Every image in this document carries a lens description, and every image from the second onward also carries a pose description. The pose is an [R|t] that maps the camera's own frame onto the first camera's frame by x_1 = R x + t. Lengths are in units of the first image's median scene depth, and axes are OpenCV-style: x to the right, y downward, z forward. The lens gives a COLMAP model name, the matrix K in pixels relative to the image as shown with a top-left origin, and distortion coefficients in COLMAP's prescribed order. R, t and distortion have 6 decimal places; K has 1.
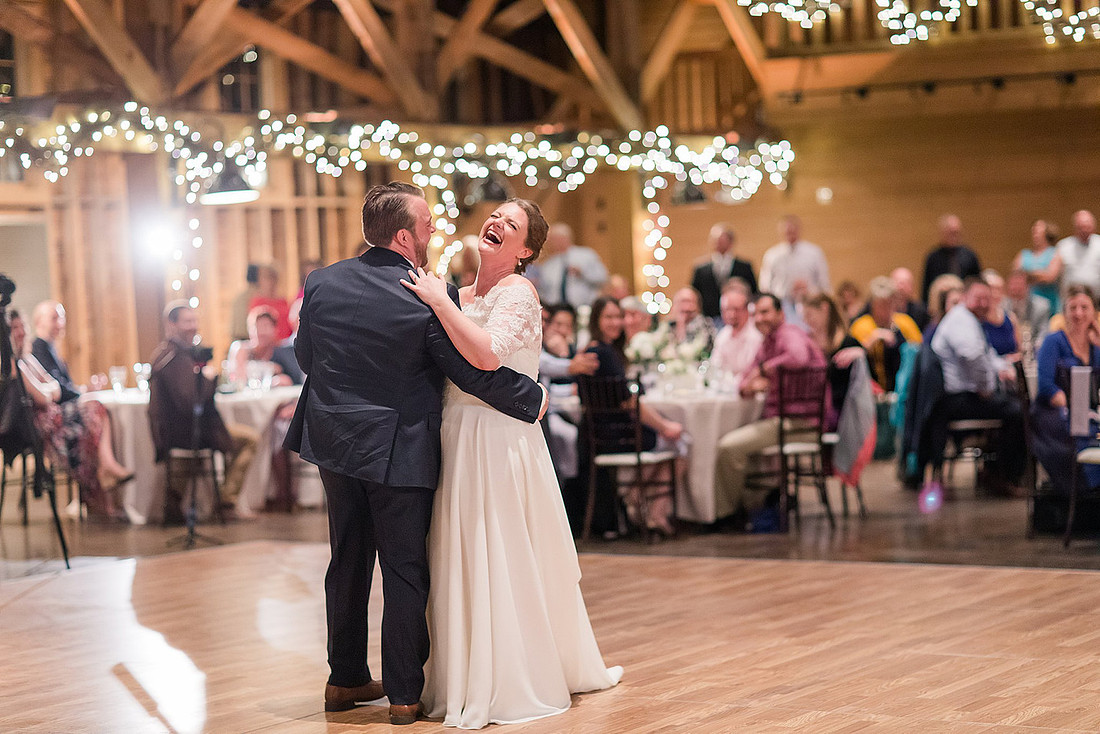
lens RADIAL K [[2684.6, 0, 582.2], [0, 2684.6, 369.1], [0, 0, 1]] dist [0.028170, 0.215576]
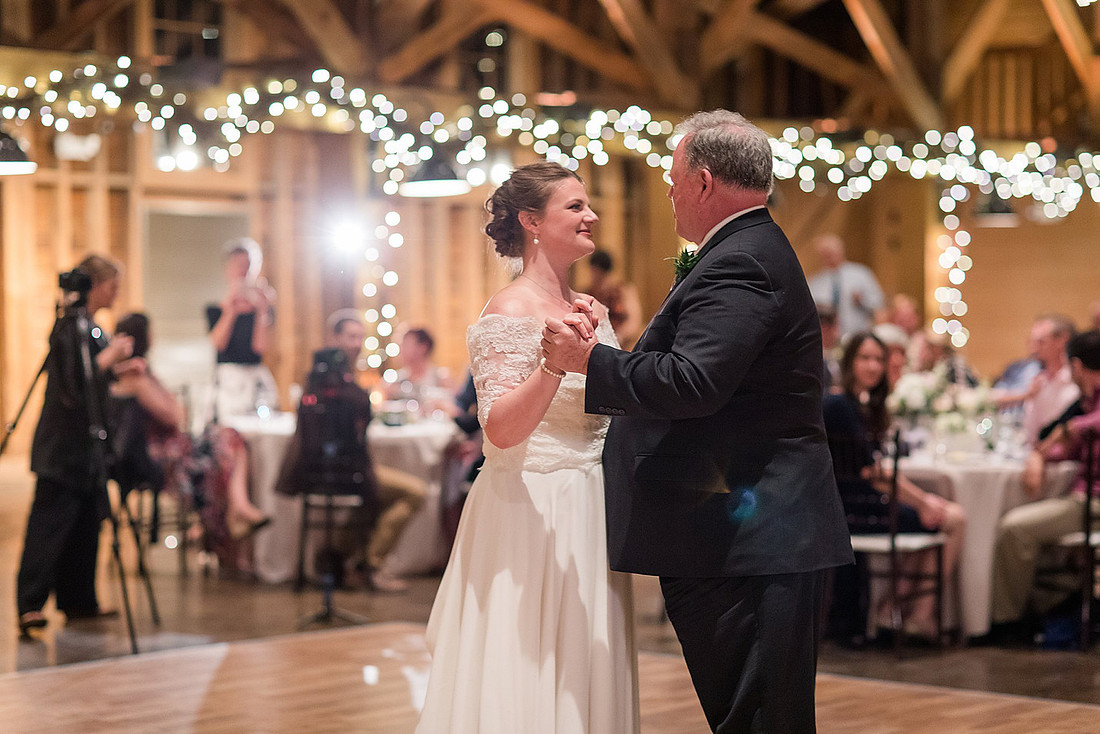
lens RADIAL K [[2684.6, 0, 582.2], [0, 2684.6, 369.1], [0, 0, 1]] dist [0.028170, 0.215576]
pose [[0.992336, 0.043018, -0.115839, 0.012729], [-0.043706, 0.999039, -0.003402, -0.006038], [0.115581, 0.008439, 0.993262, 0.156334]]
